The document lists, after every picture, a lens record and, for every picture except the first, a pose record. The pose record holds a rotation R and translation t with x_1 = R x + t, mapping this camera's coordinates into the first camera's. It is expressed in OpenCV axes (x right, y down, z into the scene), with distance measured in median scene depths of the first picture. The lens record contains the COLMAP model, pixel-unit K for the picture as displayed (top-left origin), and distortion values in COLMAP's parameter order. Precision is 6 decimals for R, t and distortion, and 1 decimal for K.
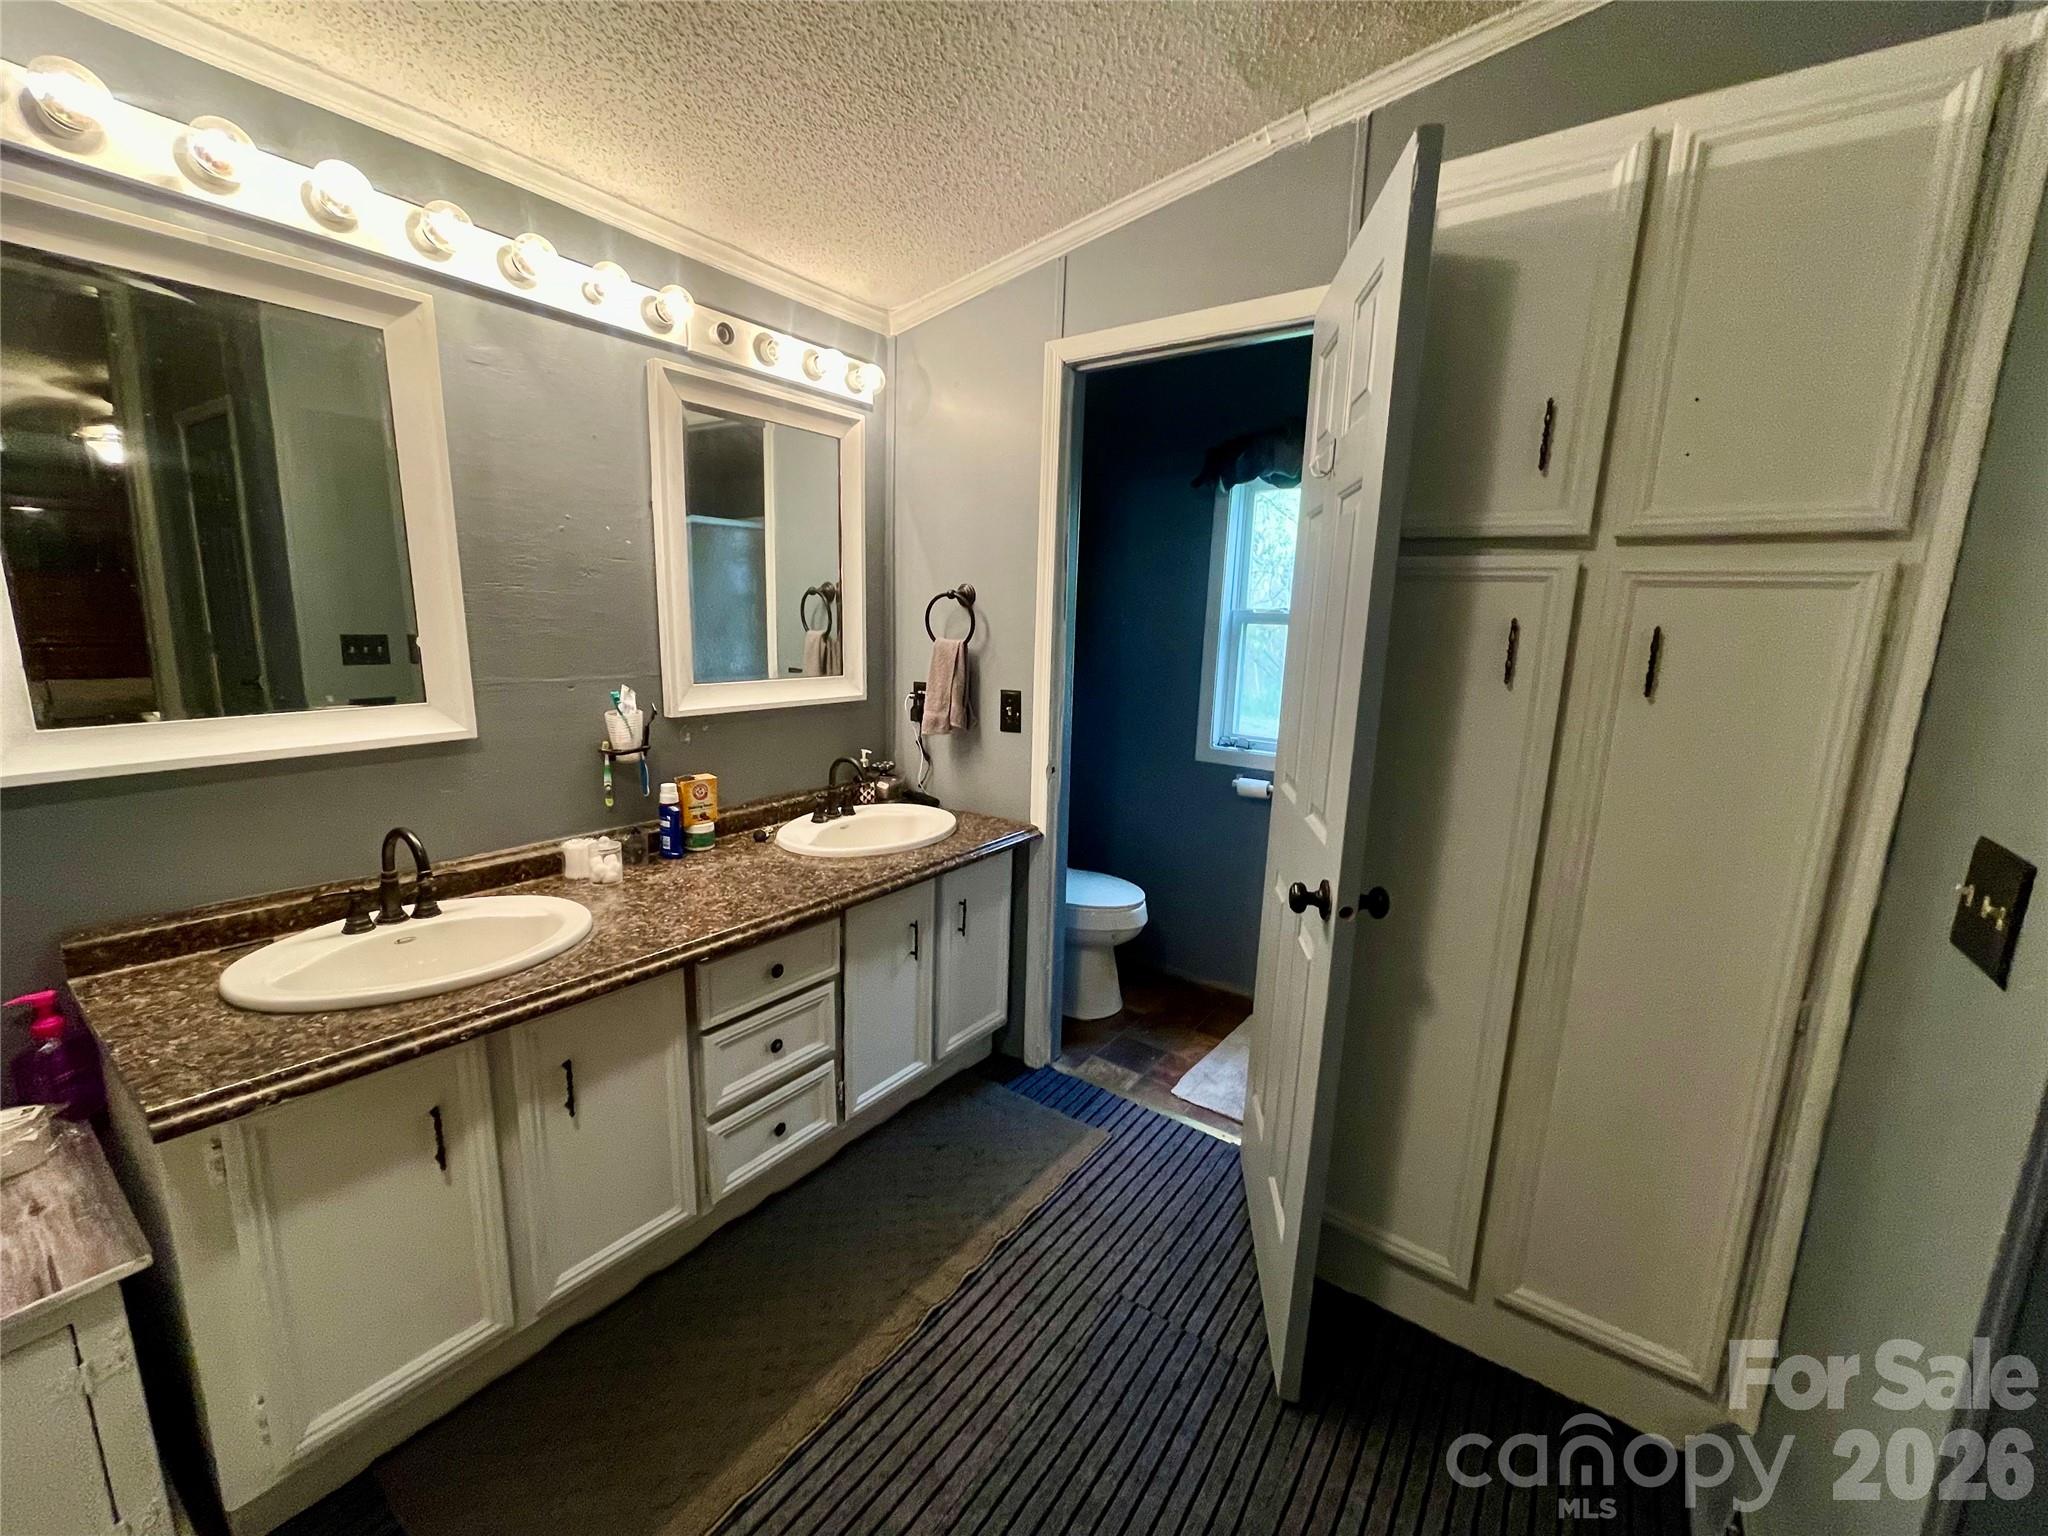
lens RADIAL K [[820.0, 0, 1024.0], [0, 820.0, 768.0], [0, 0, 1]] dist [0.000435, 0.000056]
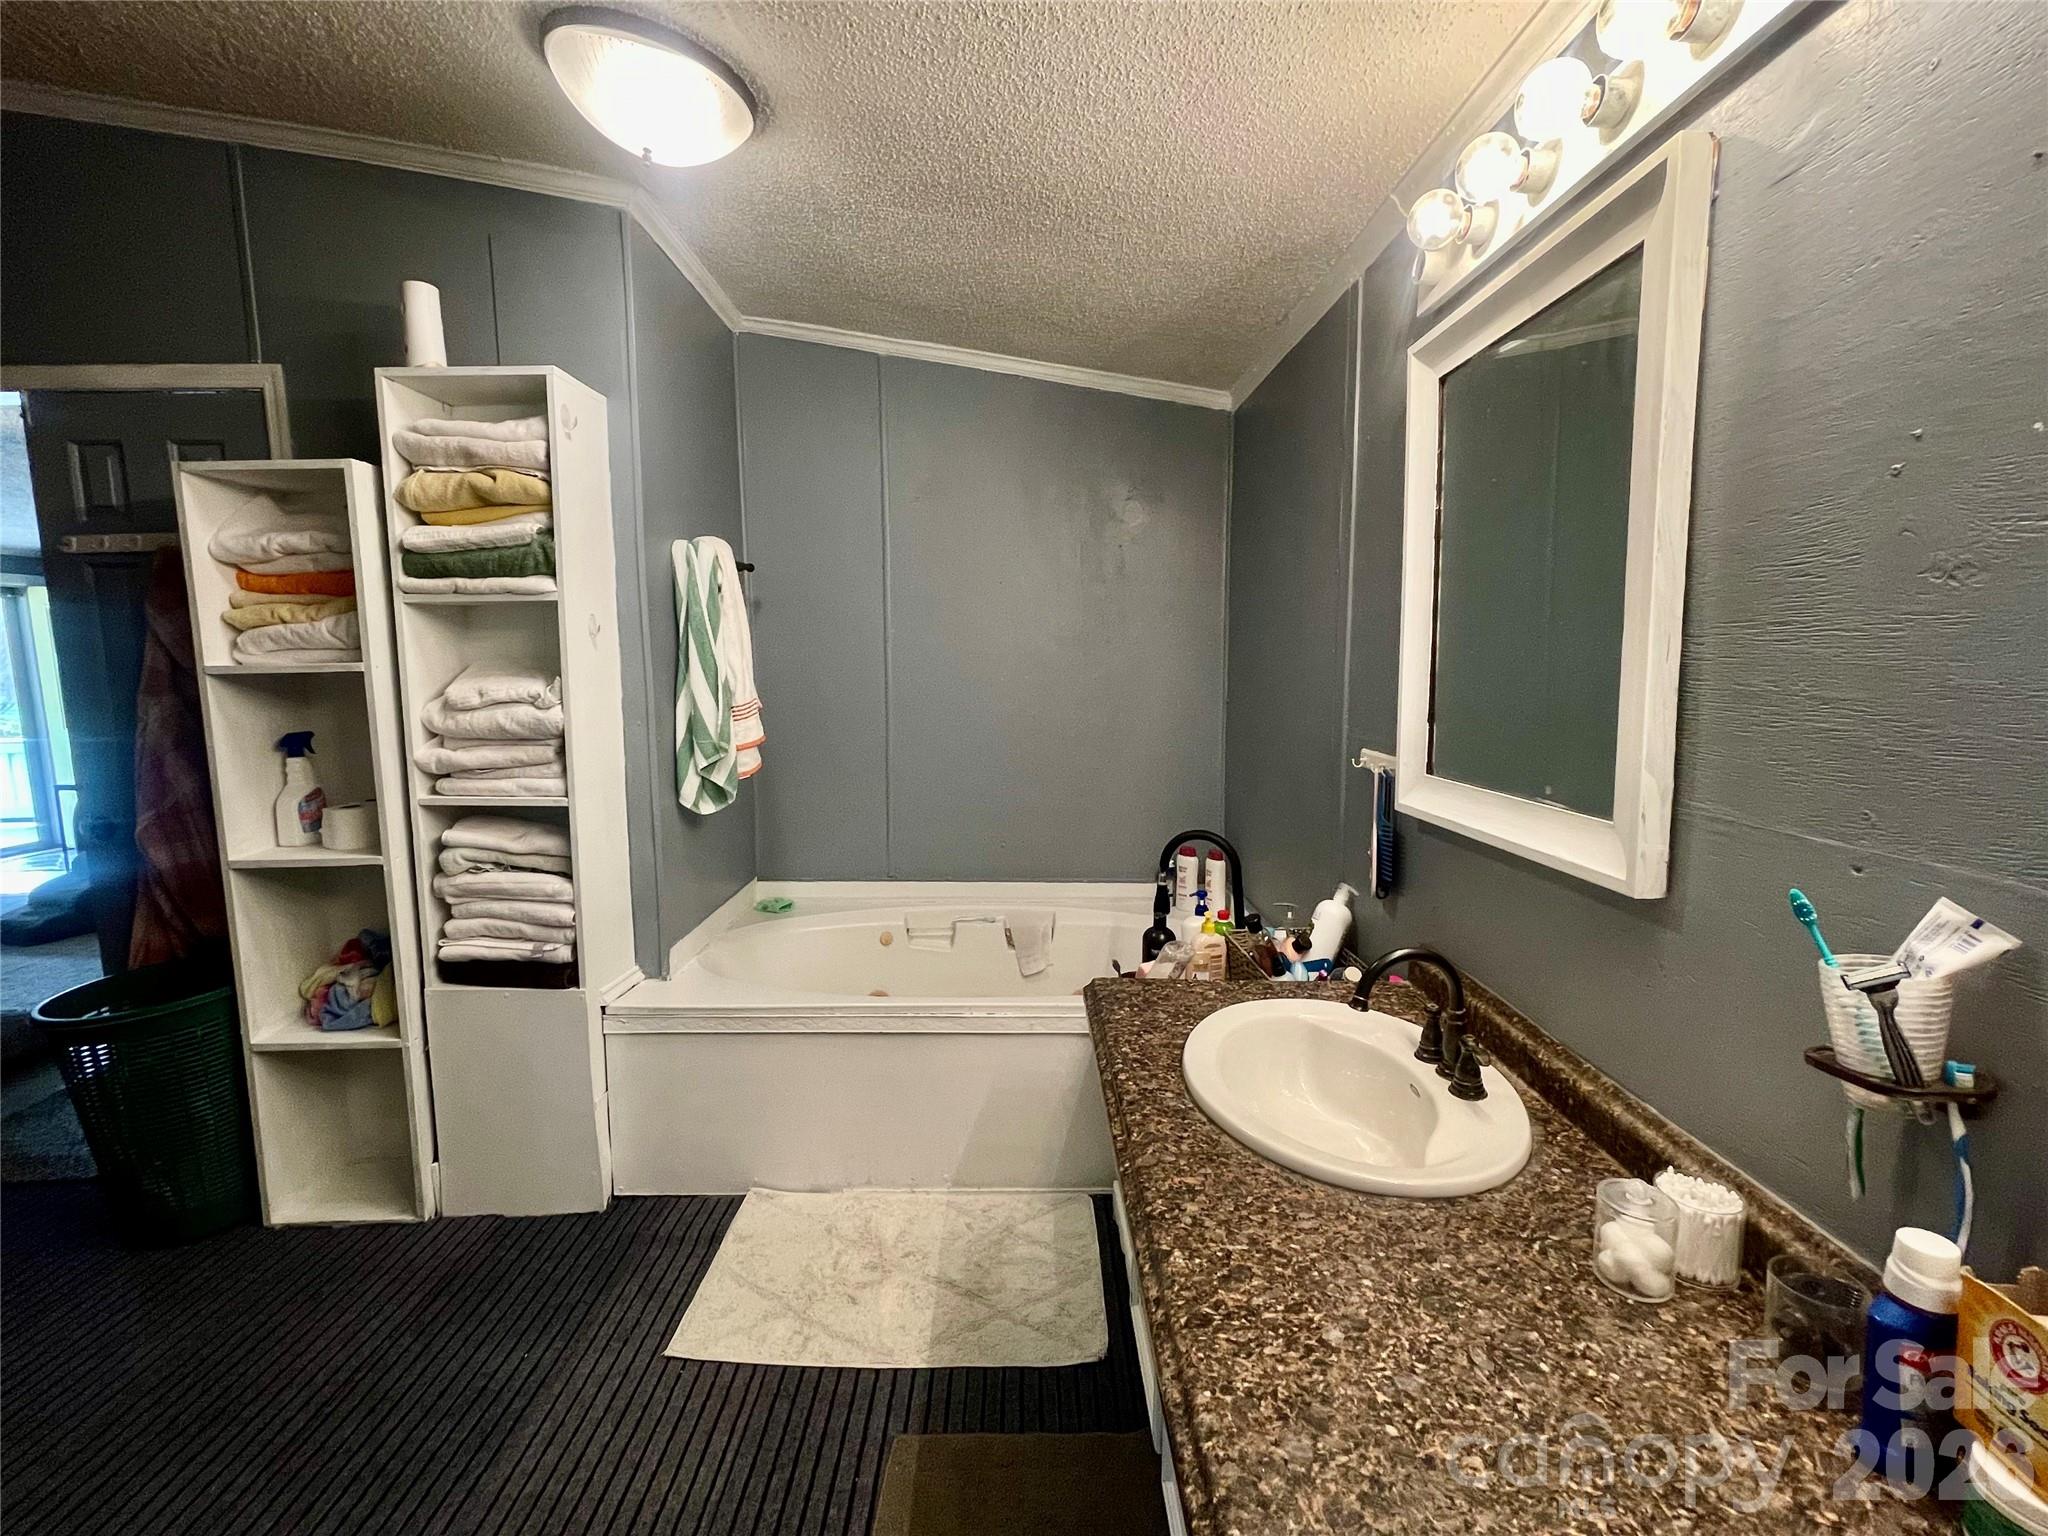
lens RADIAL K [[905.0, 0, 1024.0], [0, 905.0, 768.0], [0, 0, 1]] dist [0.000204, 0.000017]
pose [[-0.806114, 0.037638, -0.590562, 0.027244], [-0.137317, 0.958837, 0.248546, -0.226730], [0.575607, 0.281451, -0.767764, 1.284765]]
